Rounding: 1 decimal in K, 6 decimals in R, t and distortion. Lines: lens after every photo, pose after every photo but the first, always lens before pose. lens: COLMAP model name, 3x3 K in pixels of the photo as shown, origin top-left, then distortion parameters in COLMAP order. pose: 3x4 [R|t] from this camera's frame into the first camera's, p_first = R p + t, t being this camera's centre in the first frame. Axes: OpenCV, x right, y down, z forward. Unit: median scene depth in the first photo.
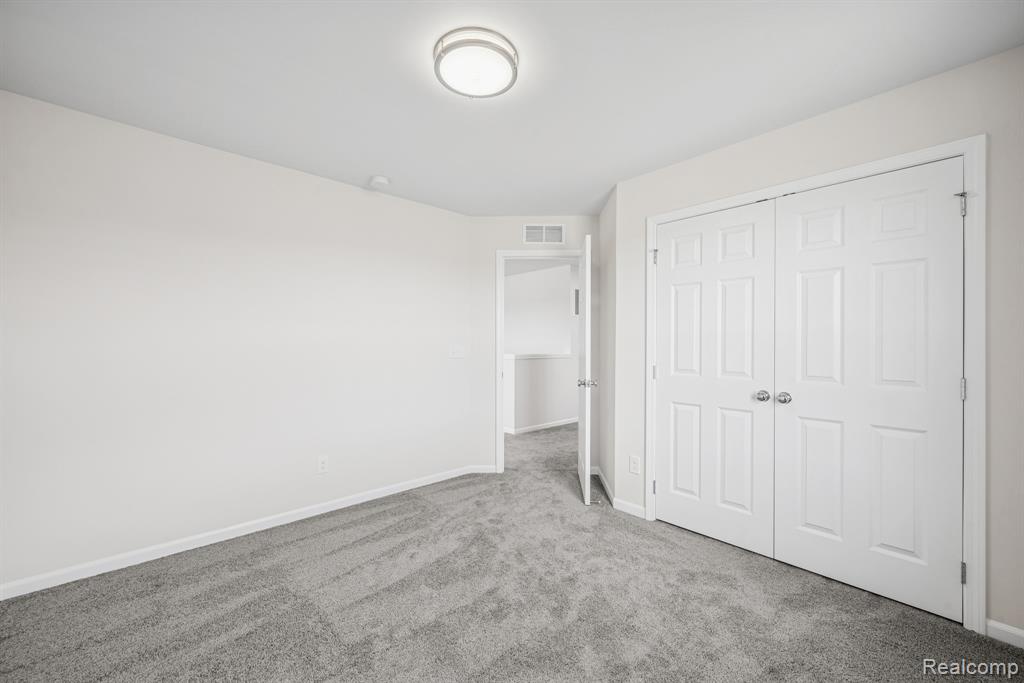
lens RADIAL K [[408.7, 0, 509.2], [0, 408.7, 342.6], [0, 0, 1]] dist [0.000358, 0.000059]
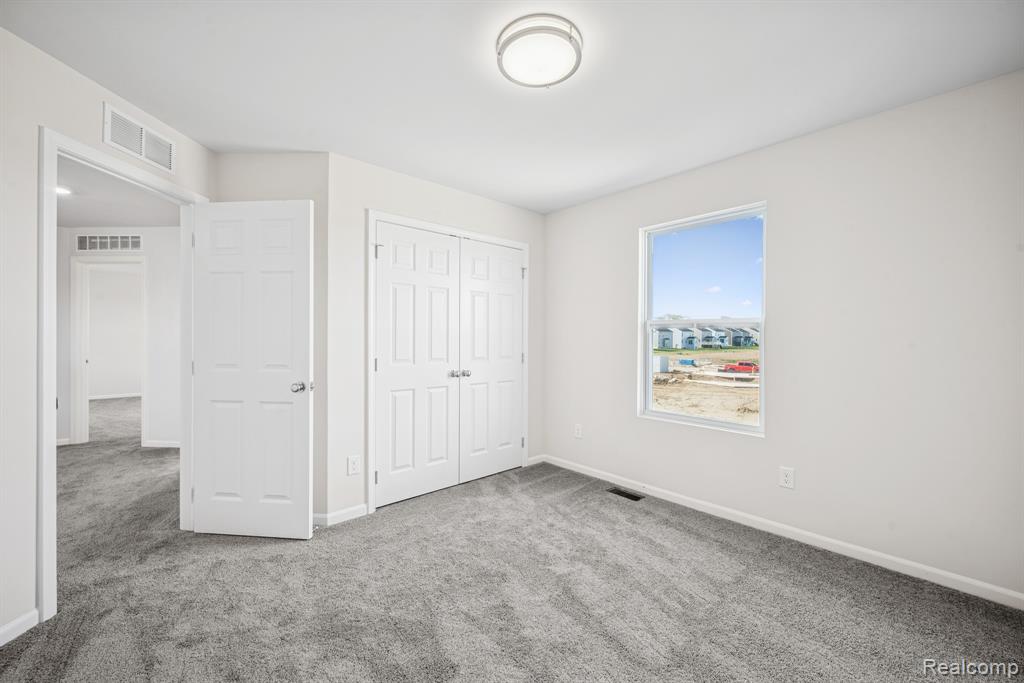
lens RADIAL K [[408.7, 0, 514.0], [0, 408.7, 339.1], [0, 0, 1]] dist [0.000358, 0.000059]
pose [[-0.004291, -0.003883, 0.999983, -0.691532], [-0.002400, 0.999990, 0.003873, 0.003554], [-0.999988, -0.002383, -0.004300, 0.688440]]
